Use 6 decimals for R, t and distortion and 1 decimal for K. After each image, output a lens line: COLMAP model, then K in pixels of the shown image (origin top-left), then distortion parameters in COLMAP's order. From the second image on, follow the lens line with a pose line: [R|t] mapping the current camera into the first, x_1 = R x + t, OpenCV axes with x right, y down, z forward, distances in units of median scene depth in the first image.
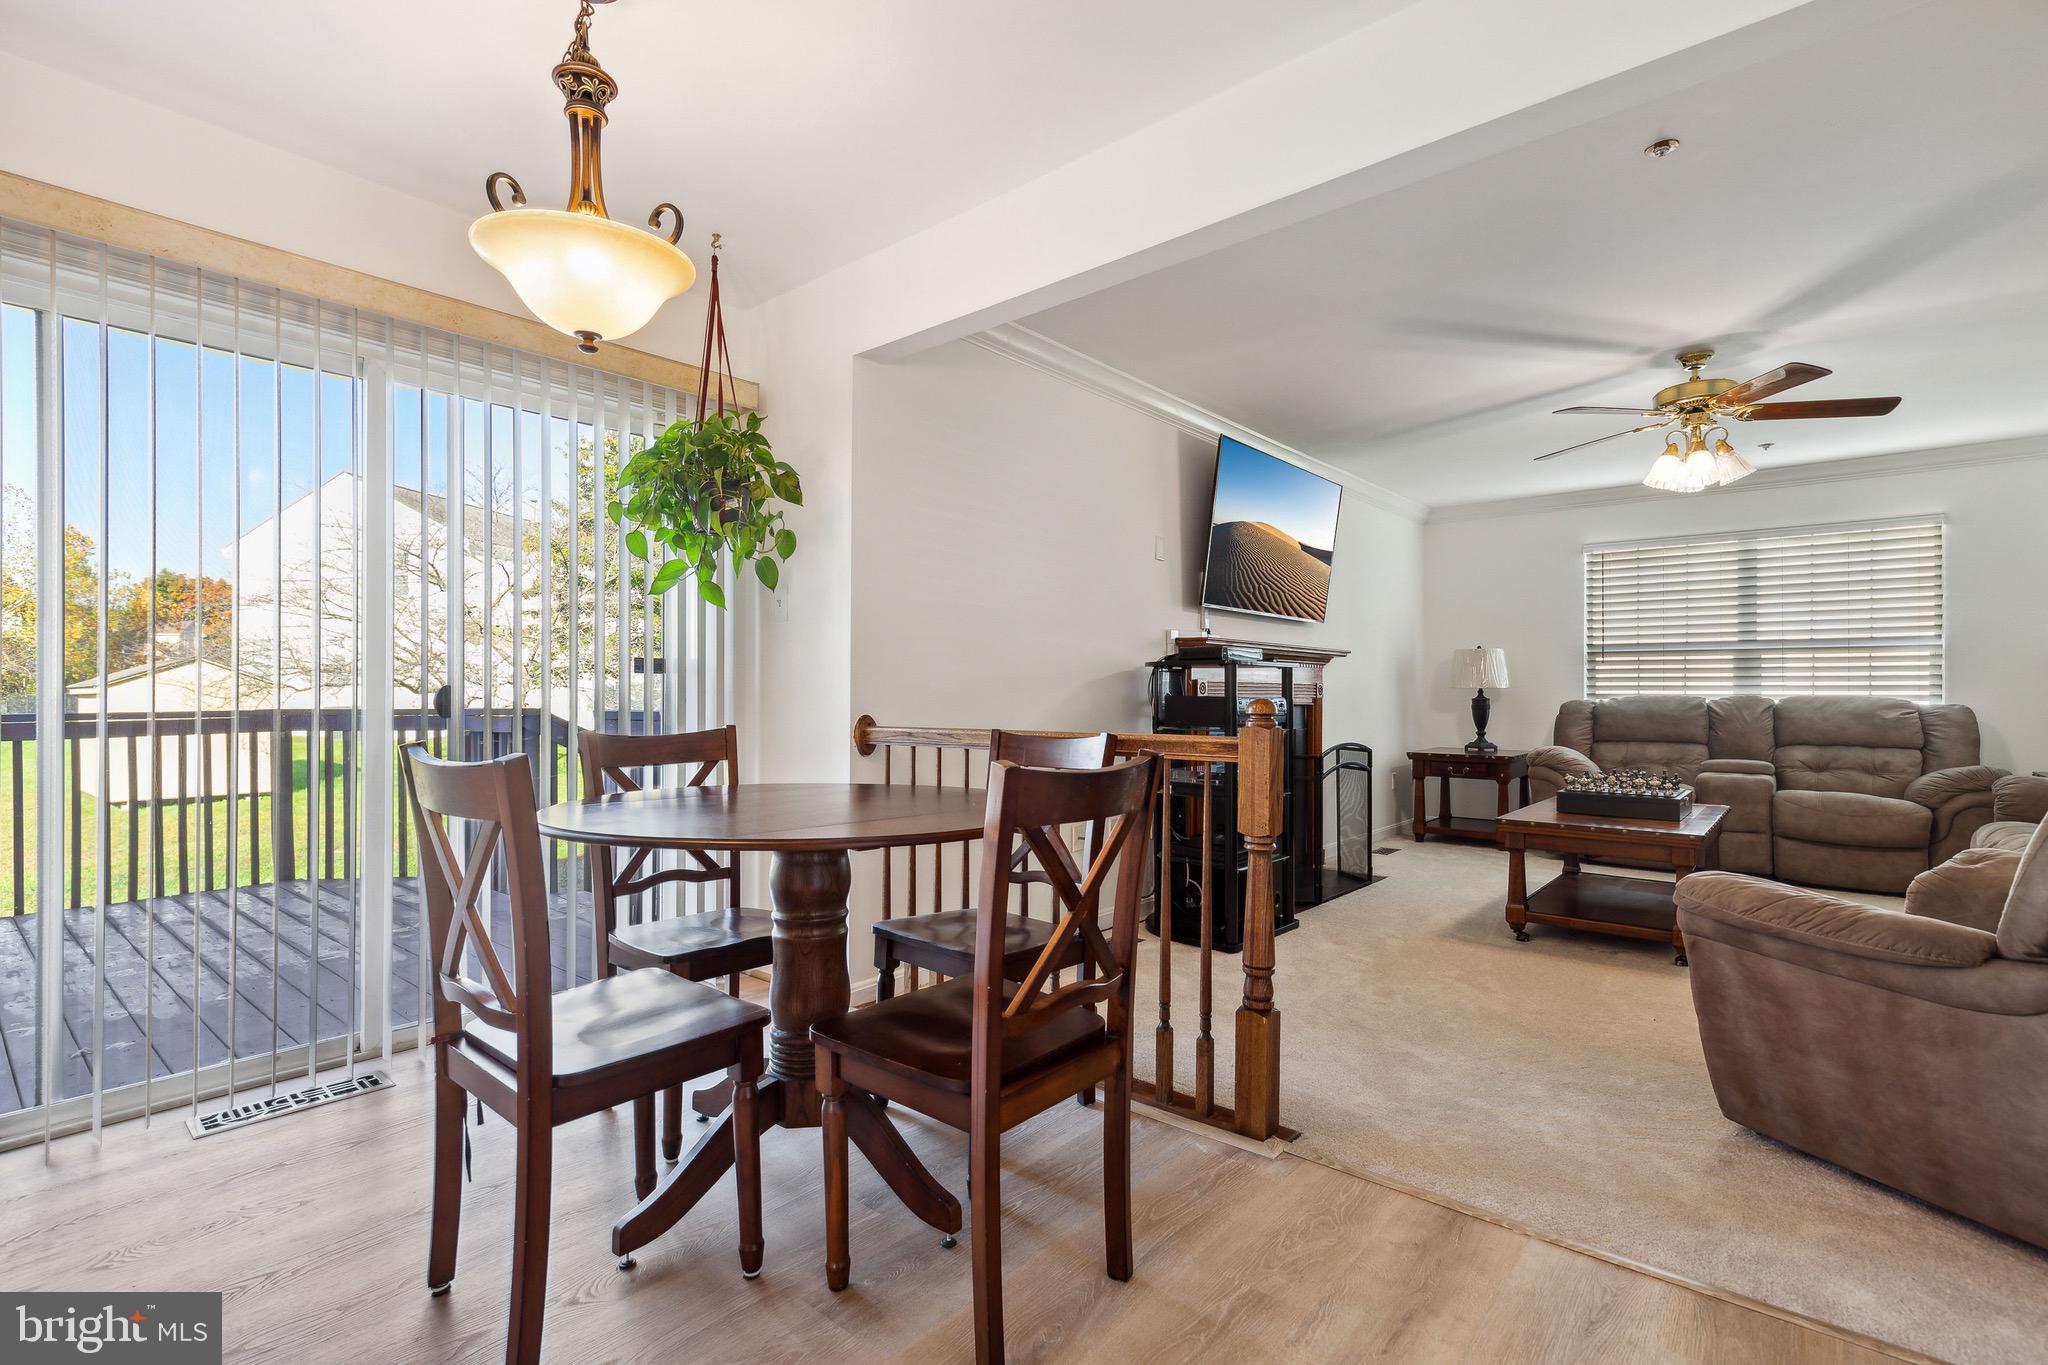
lens RADIAL K [[954.0, 0, 1018.2], [0, 954.0, 686.6], [0, 0, 1]] dist [0.009541, -0.003299]
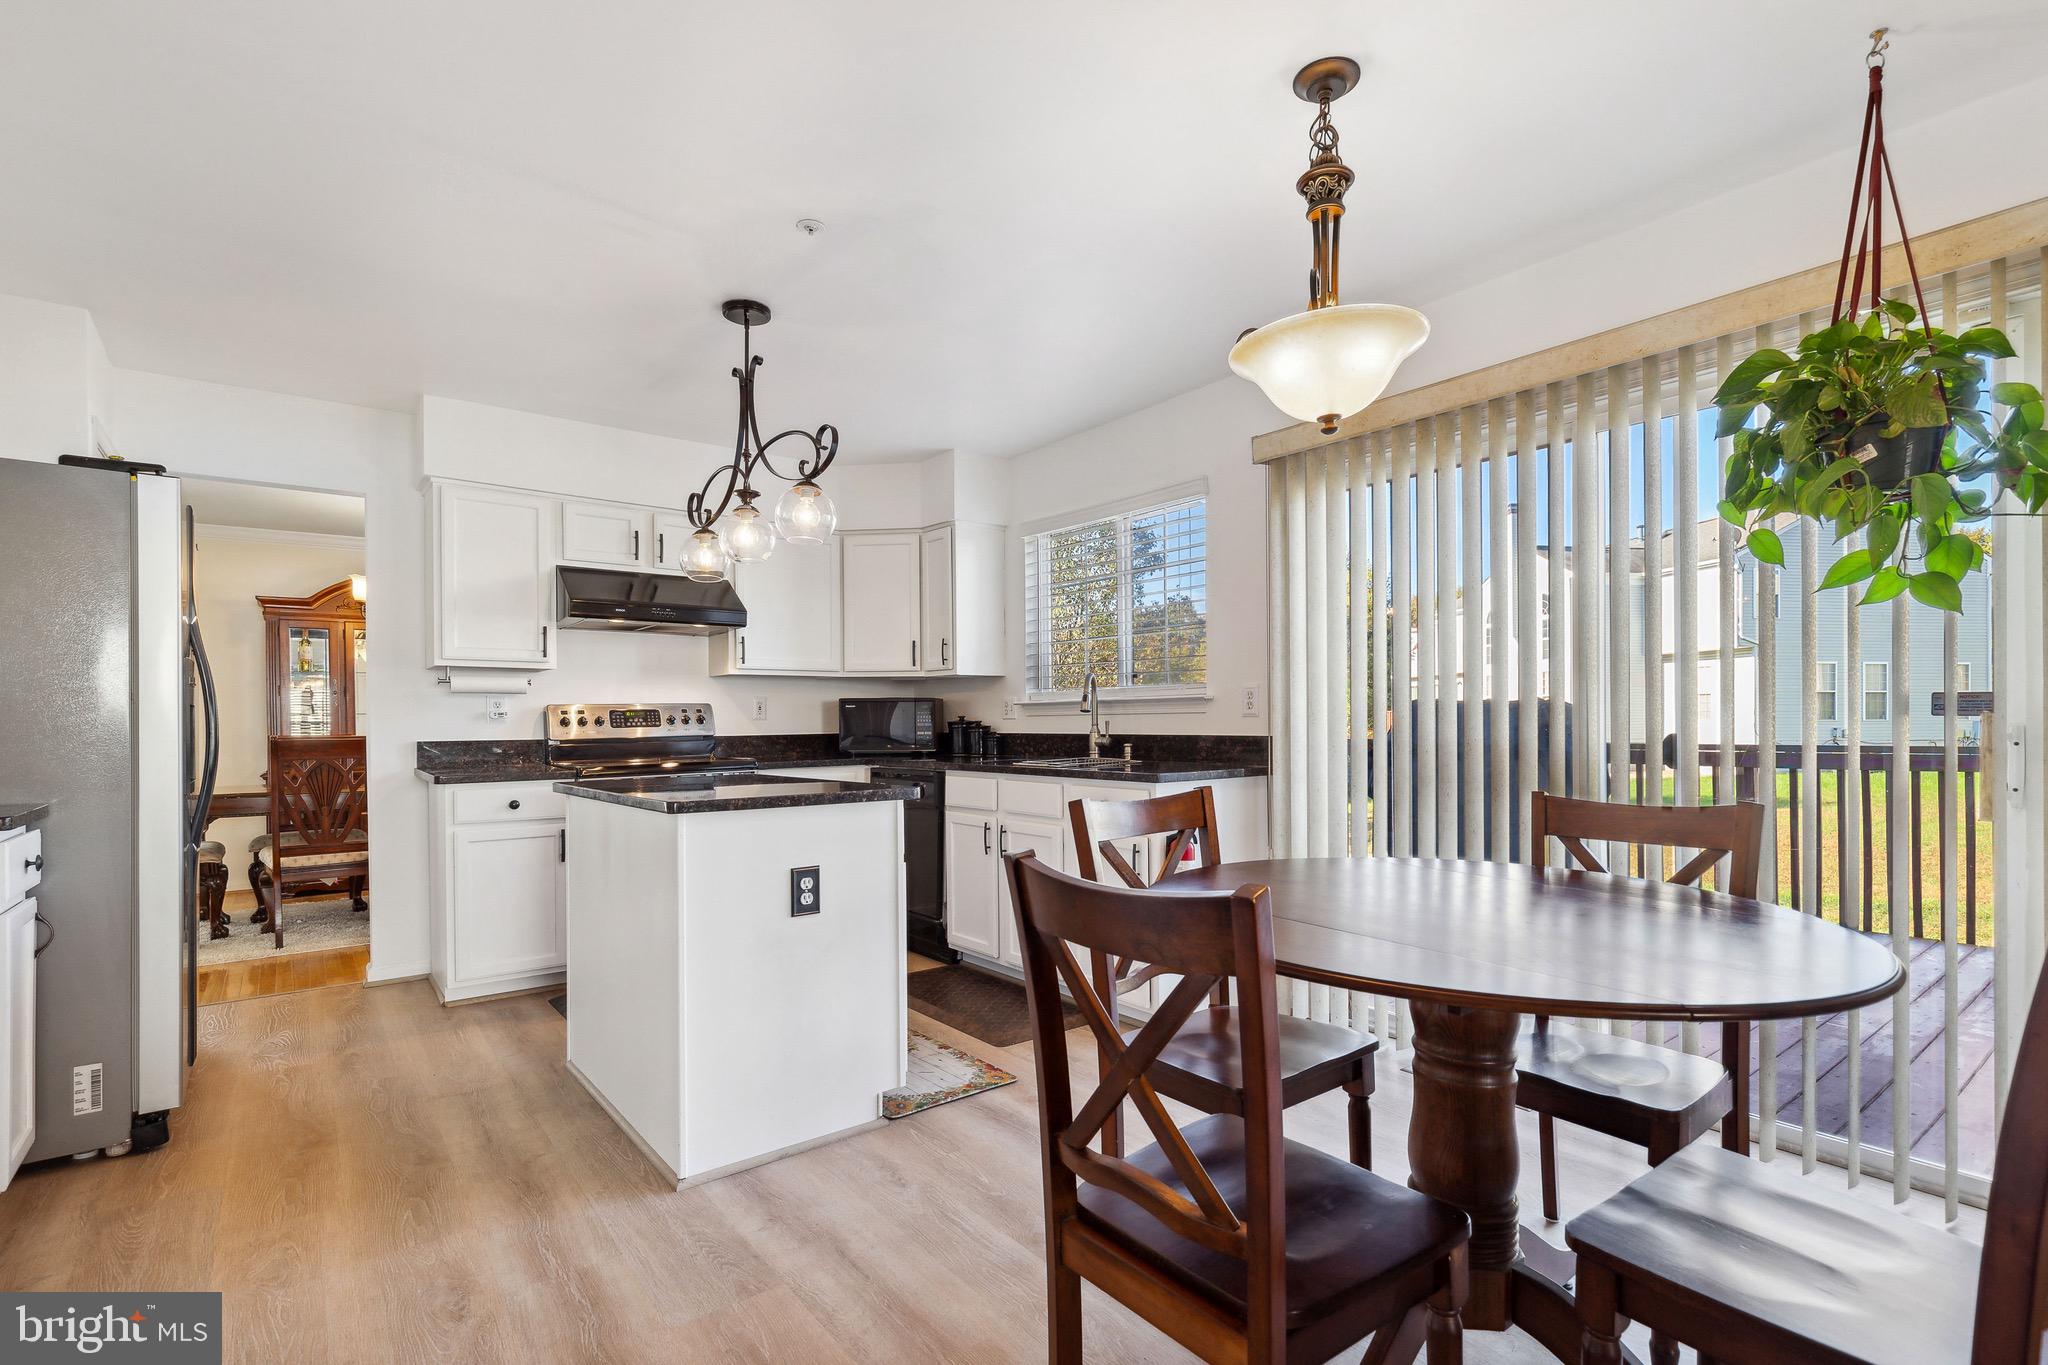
lens RADIAL K [[954.0, 0, 1029.6], [0, 954.0, 721.4], [0, 0, 1]] dist [0.009541, -0.003299]
pose [[-0.195992, 0.004382, -0.980596, 0.260548], [0.014826, 0.999889, 0.001505, -0.014982], [0.980494, -0.014243, -0.196035, 0.340055]]
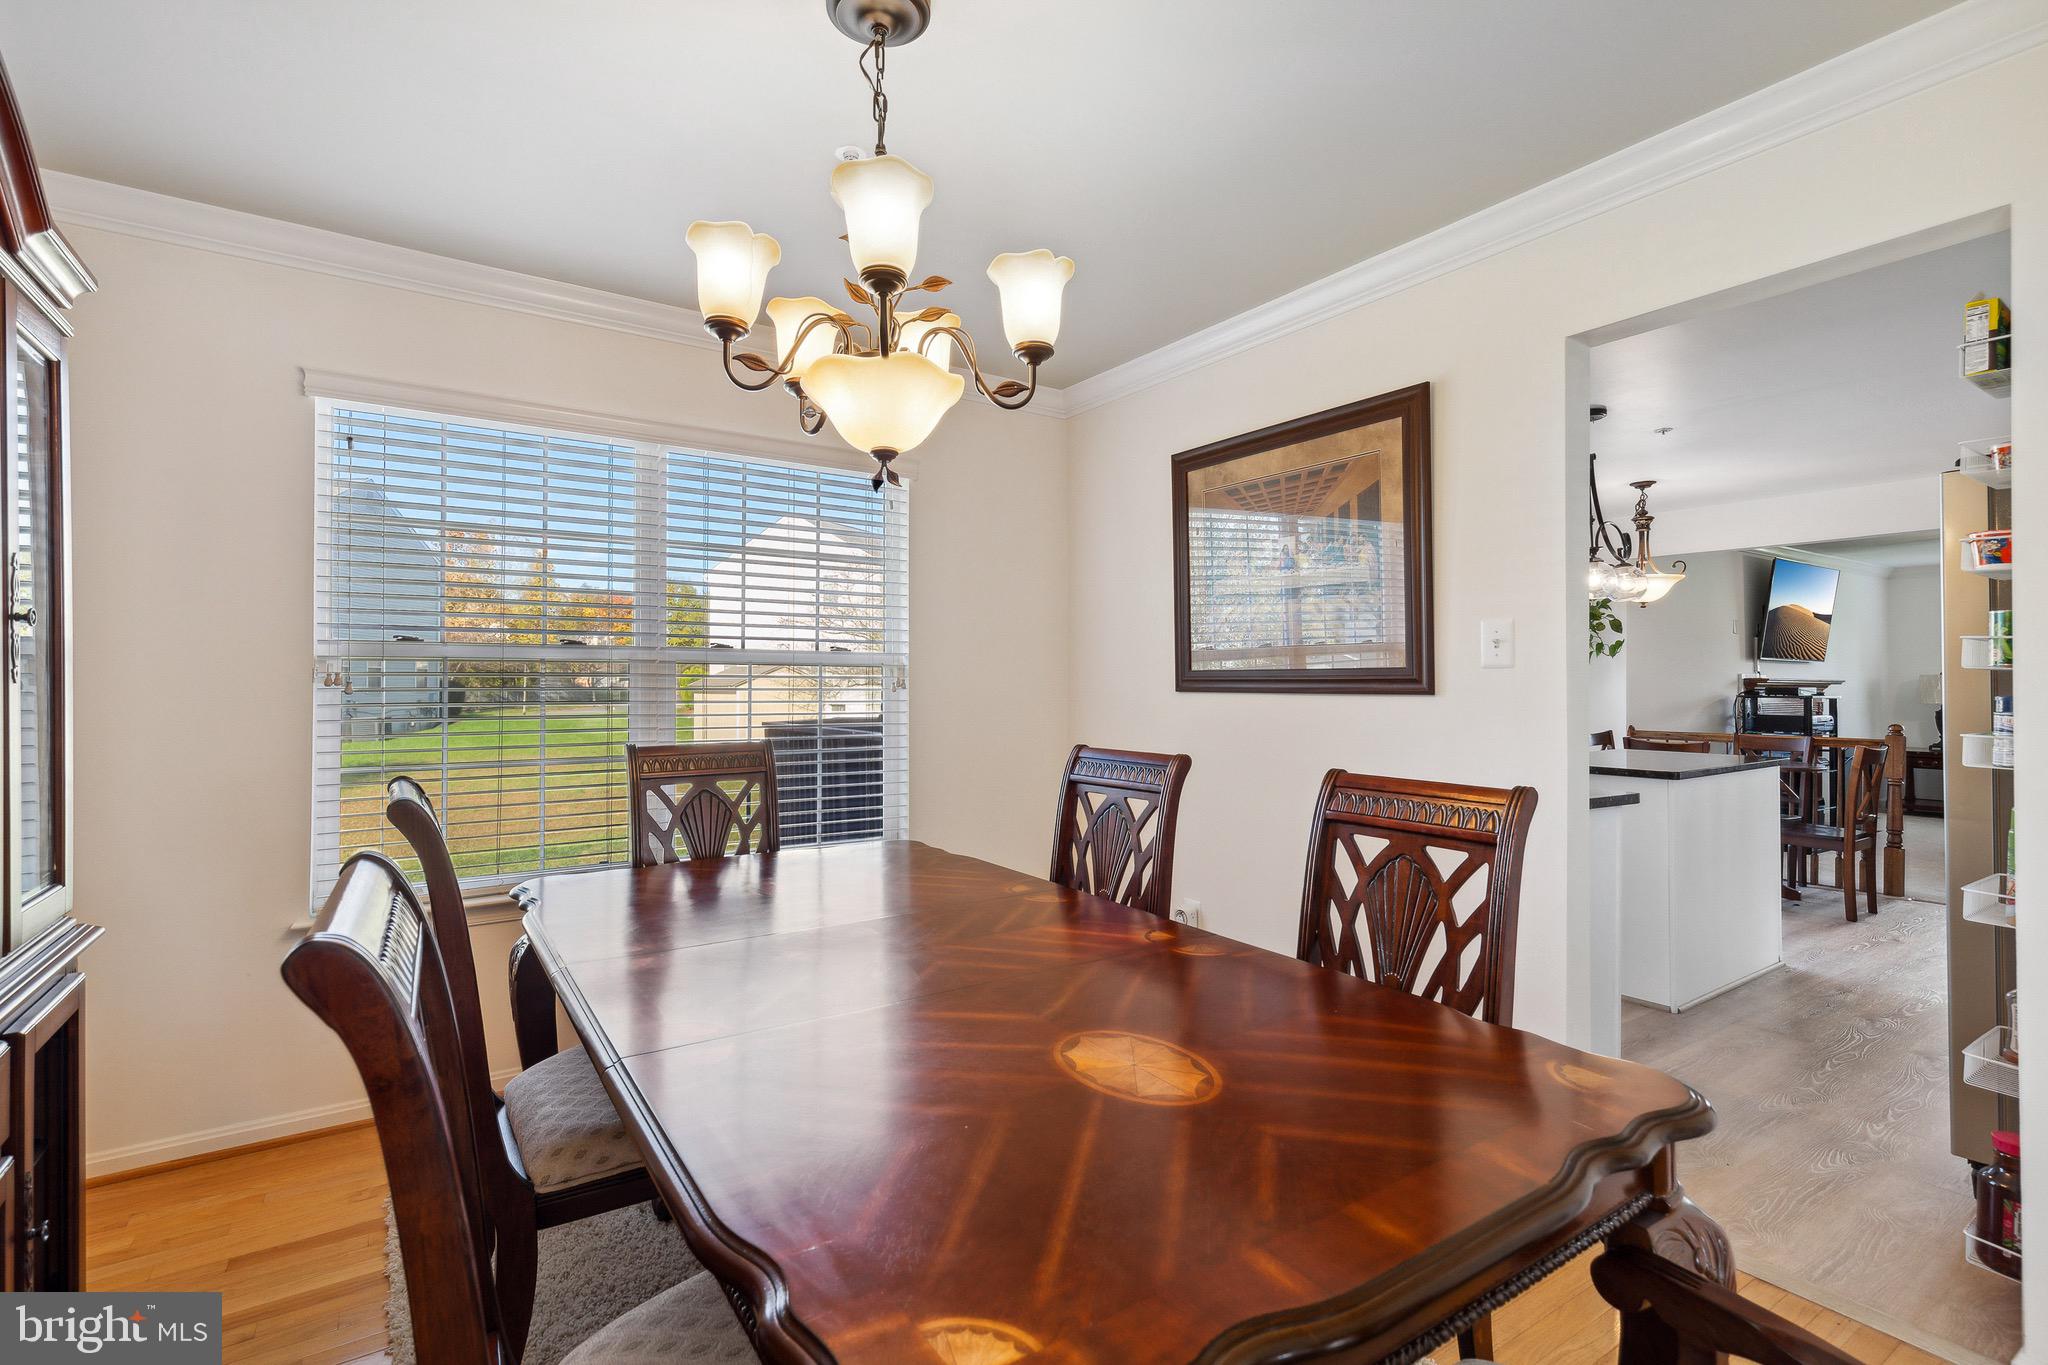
lens RADIAL K [[954.0, 0, 1012.9], [0, 954.0, 677.9], [0, 0, 1]] dist [0.009541, -0.003299]
pose [[0.963318, -0.000031, -0.268362, -0.611079], [0.000127, 1.000000, 0.000340, -0.050994], [0.268362, -0.000362, 0.963318, -0.964321]]
